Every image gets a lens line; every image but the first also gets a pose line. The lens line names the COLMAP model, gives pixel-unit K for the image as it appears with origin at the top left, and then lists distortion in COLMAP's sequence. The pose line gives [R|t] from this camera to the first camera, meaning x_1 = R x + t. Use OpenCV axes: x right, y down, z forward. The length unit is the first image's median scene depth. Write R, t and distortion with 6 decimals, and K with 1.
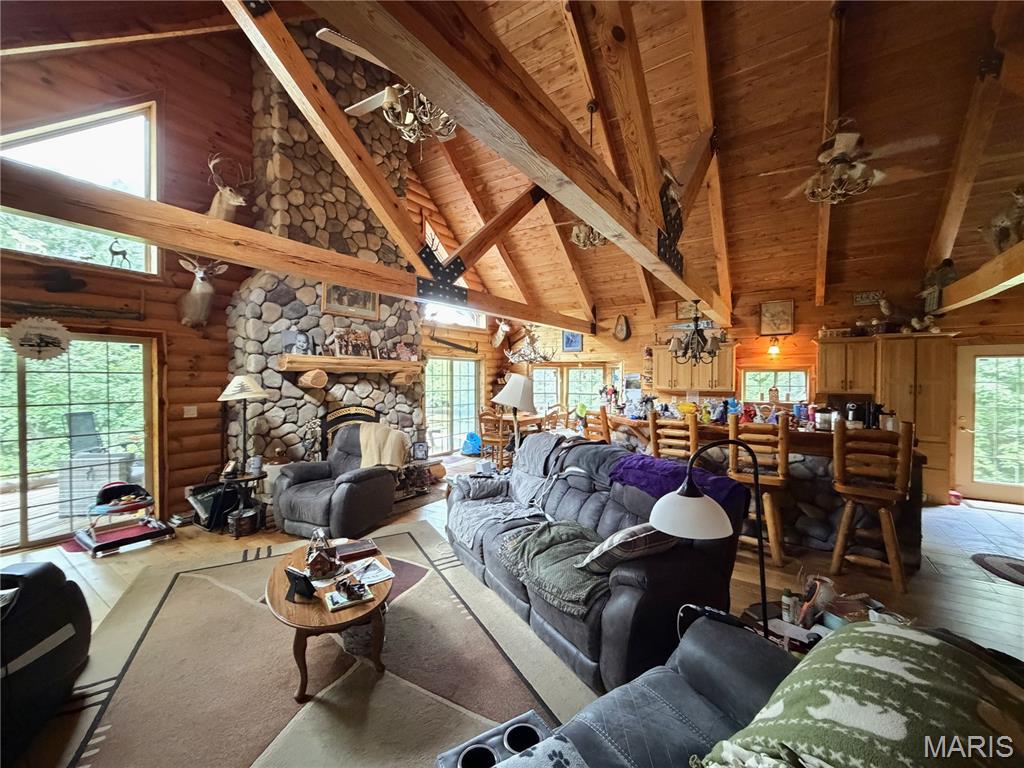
lens RADIAL K [[415.7, 0, 501.3], [0, 415.7, 384.8], [0, 0, 1]] dist [0.002474, 0.000328]
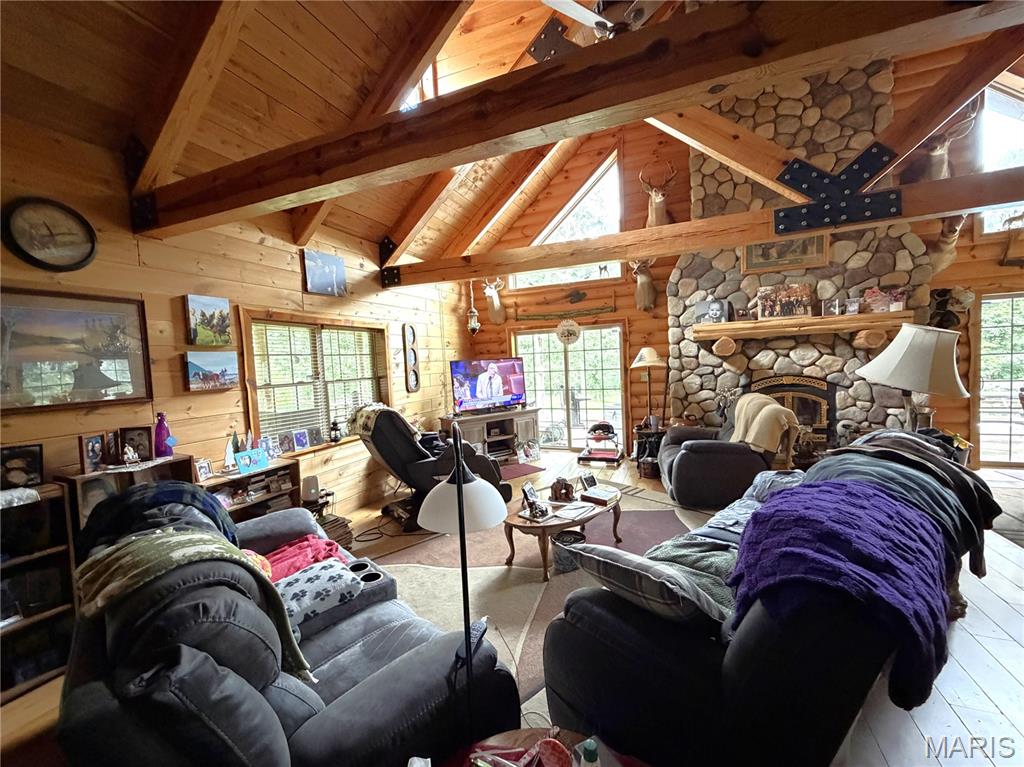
lens RADIAL K [[415.7, 0, 503.2], [0, 415.7, 381.8], [0, 0, 1]] dist [0.002474, 0.000328]
pose [[0.201389, 0.036421, -0.978834, 0.405590], [0.033141, 0.998483, 0.043971, 0.008497], [0.978951, -0.041295, 0.199876, 0.287721]]
